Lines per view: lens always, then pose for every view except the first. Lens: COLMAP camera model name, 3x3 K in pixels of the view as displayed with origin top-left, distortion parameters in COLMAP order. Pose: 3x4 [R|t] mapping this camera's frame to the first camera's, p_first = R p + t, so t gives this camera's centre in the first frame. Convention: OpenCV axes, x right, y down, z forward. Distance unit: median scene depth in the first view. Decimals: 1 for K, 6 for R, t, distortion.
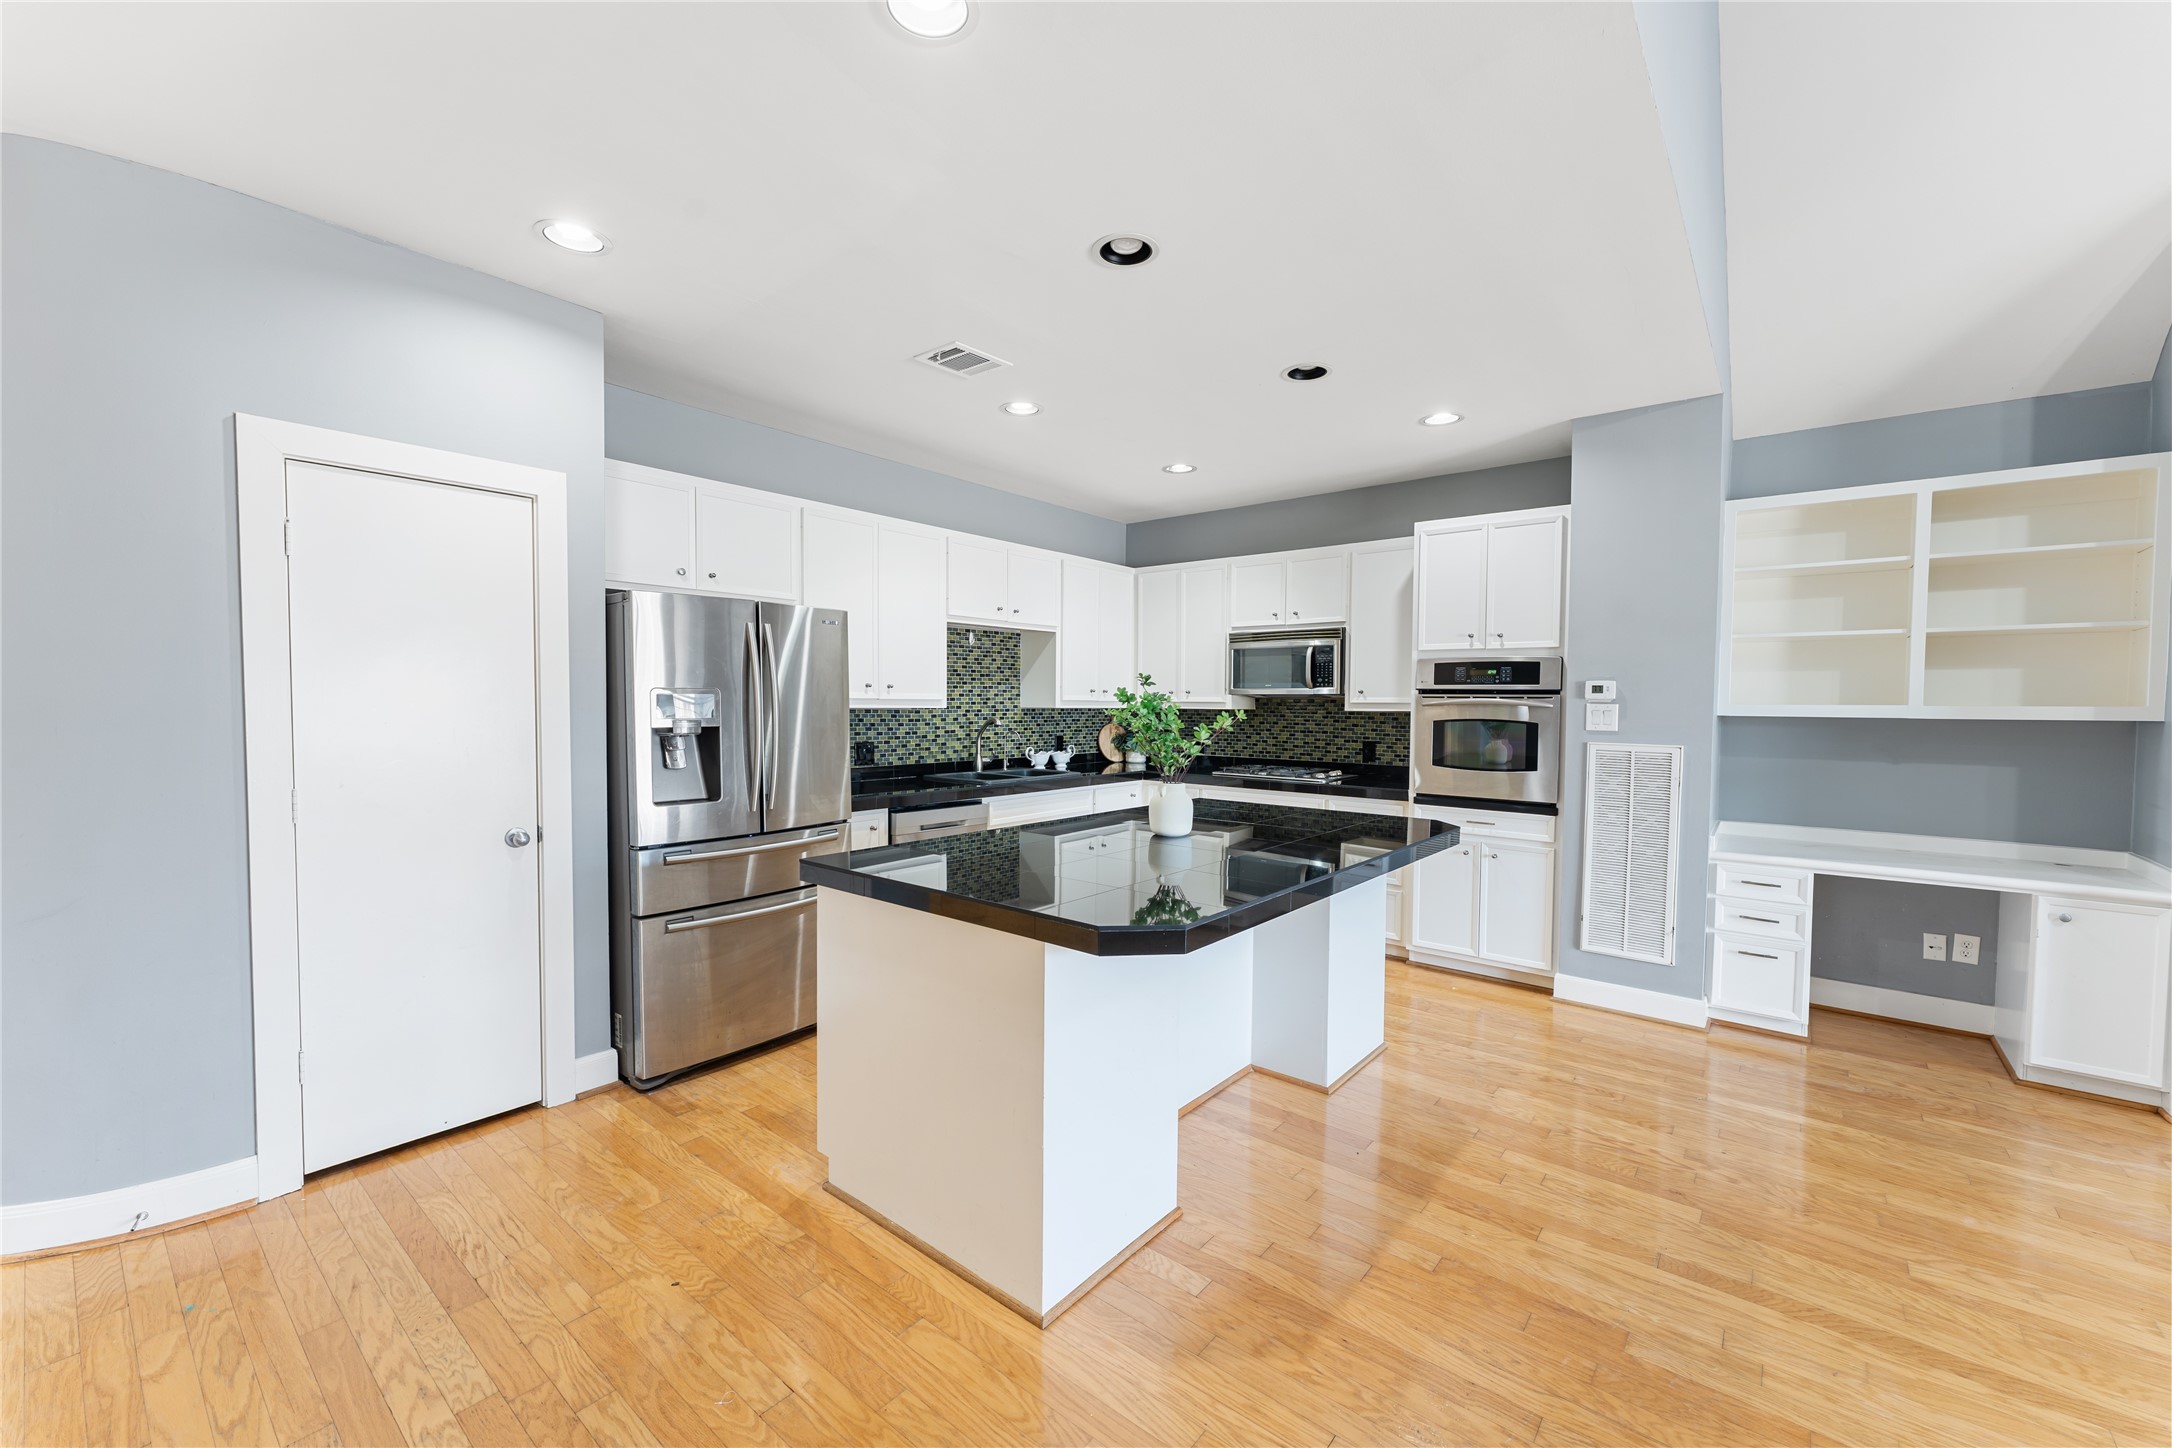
lens RADIAL K [[882.4, 0, 1066.8], [0, 882.4, 723.5], [0, 0, 1]] dist [0.003516, -0.001233]
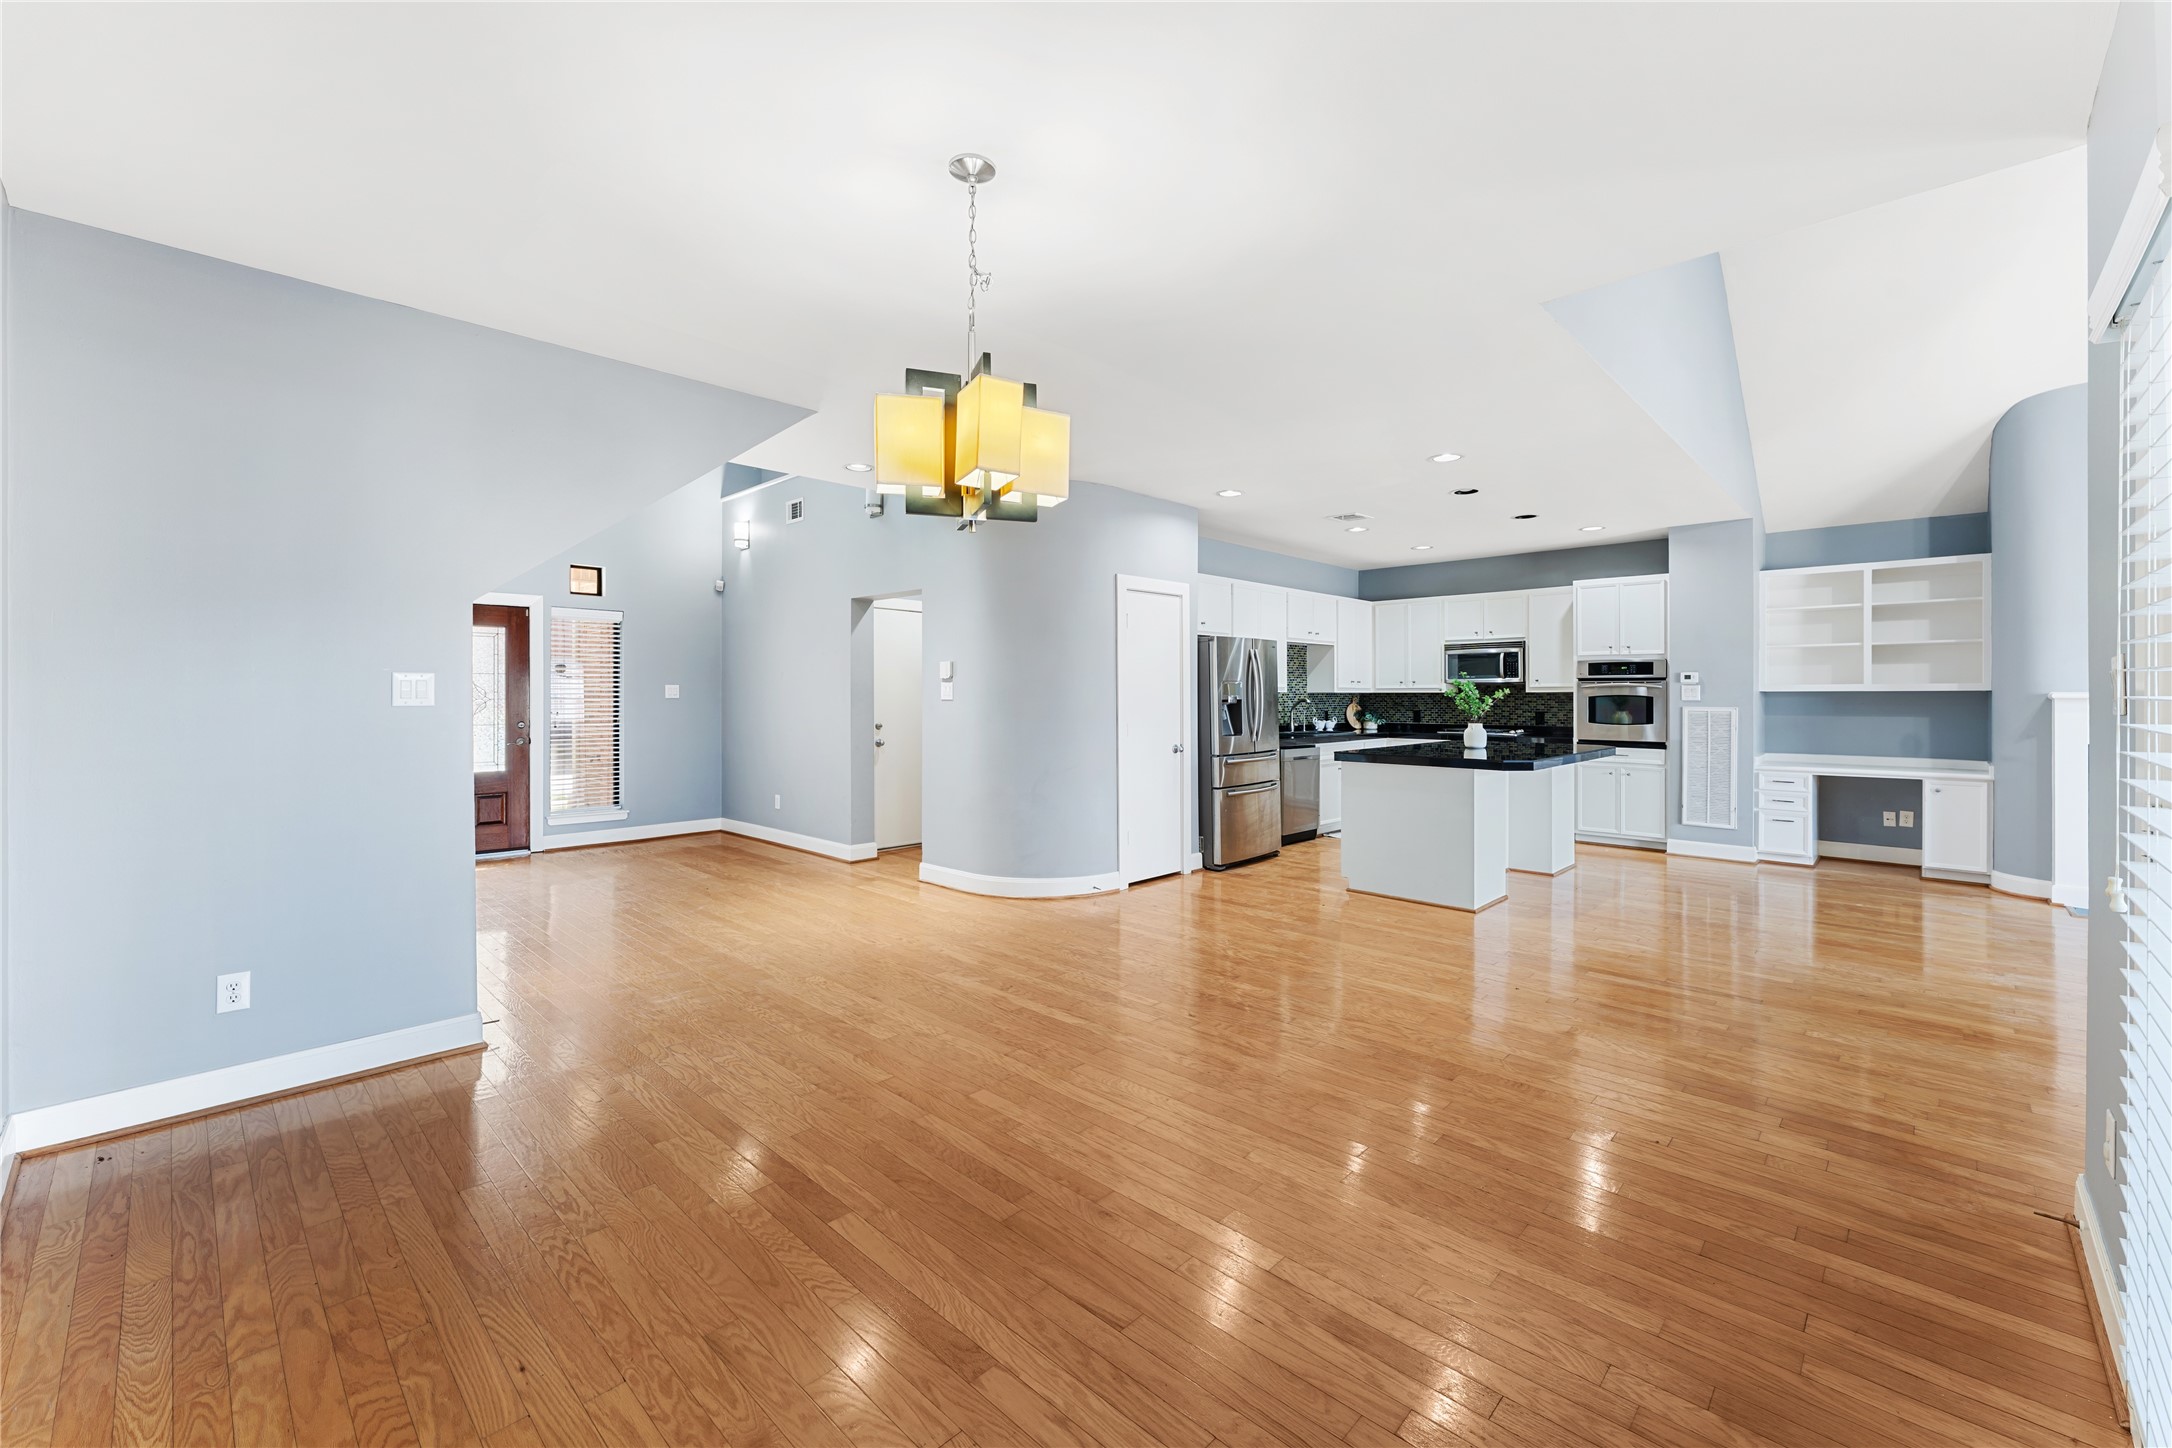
lens RADIAL K [[882.4, 0, 1073.0], [0, 882.4, 688.6], [0, 0, 1]] dist [0.003516, -0.001233]
pose [[0.997285, -0.009047, -0.073077, -0.496854], [0.006553, 0.999391, -0.034288, 0.036661], [0.073342, 0.033716, 0.996737, -0.851477]]
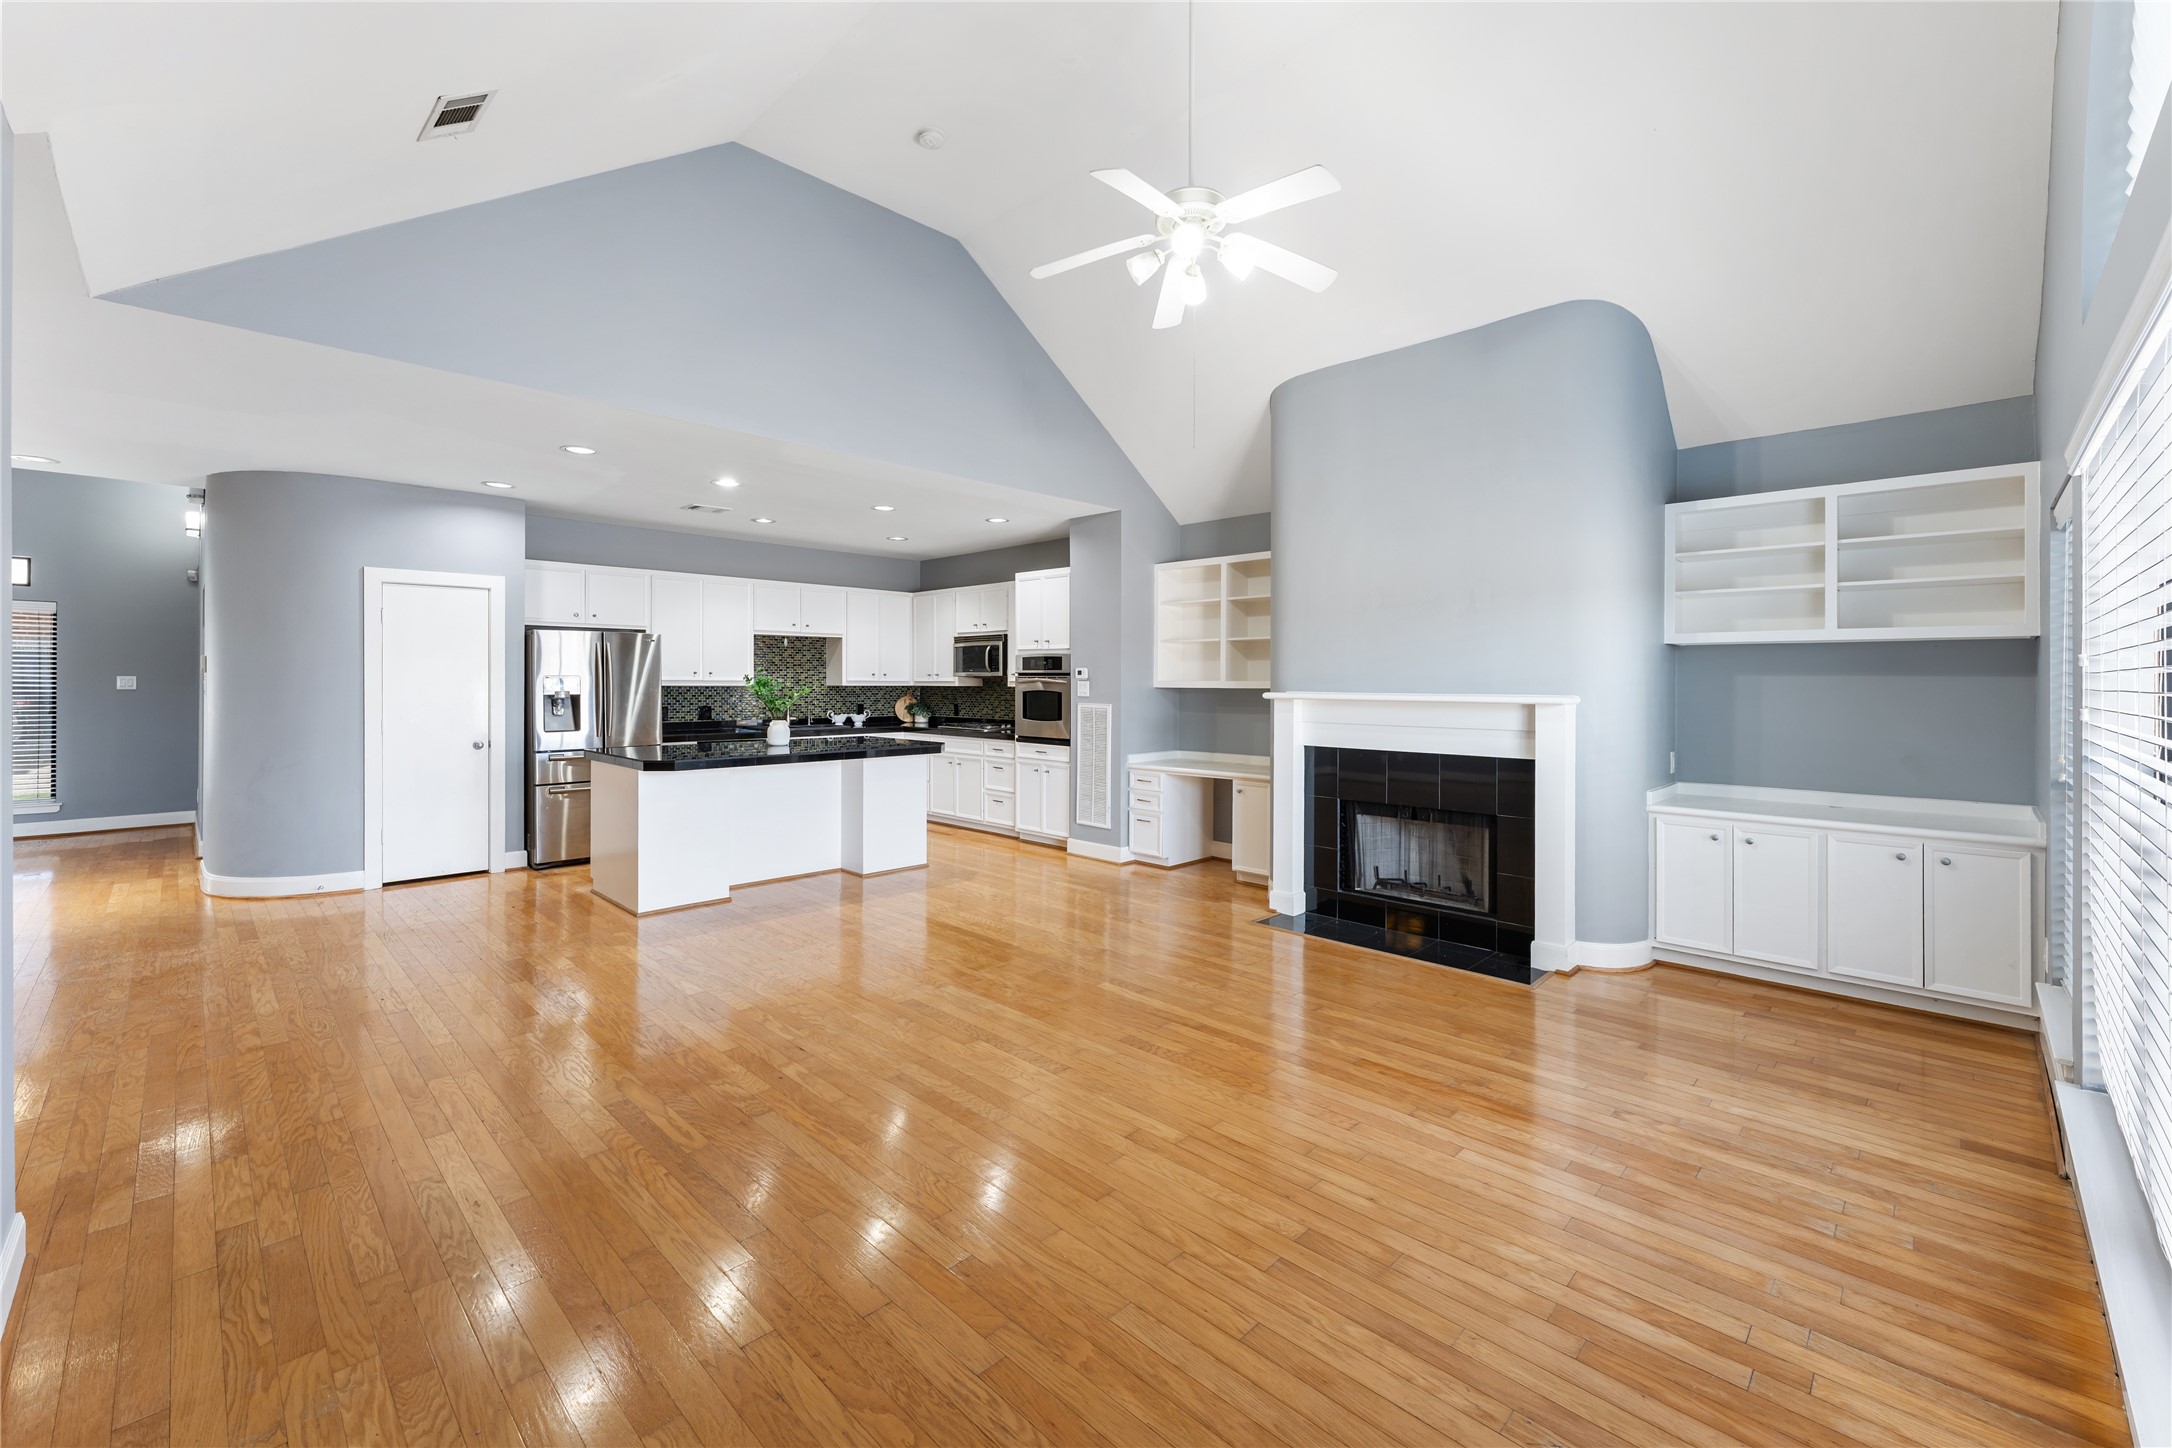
lens RADIAL K [[882.4, 0, 1065.5], [0, 882.4, 684.7], [0, 0, 1]] dist [0.003516, -0.001233]
pose [[0.996110, -0.004598, -0.087995, 0.703744], [0.002532, 0.999719, -0.023570, 0.025095], [0.088078, 0.023255, 0.995842, -0.725506]]
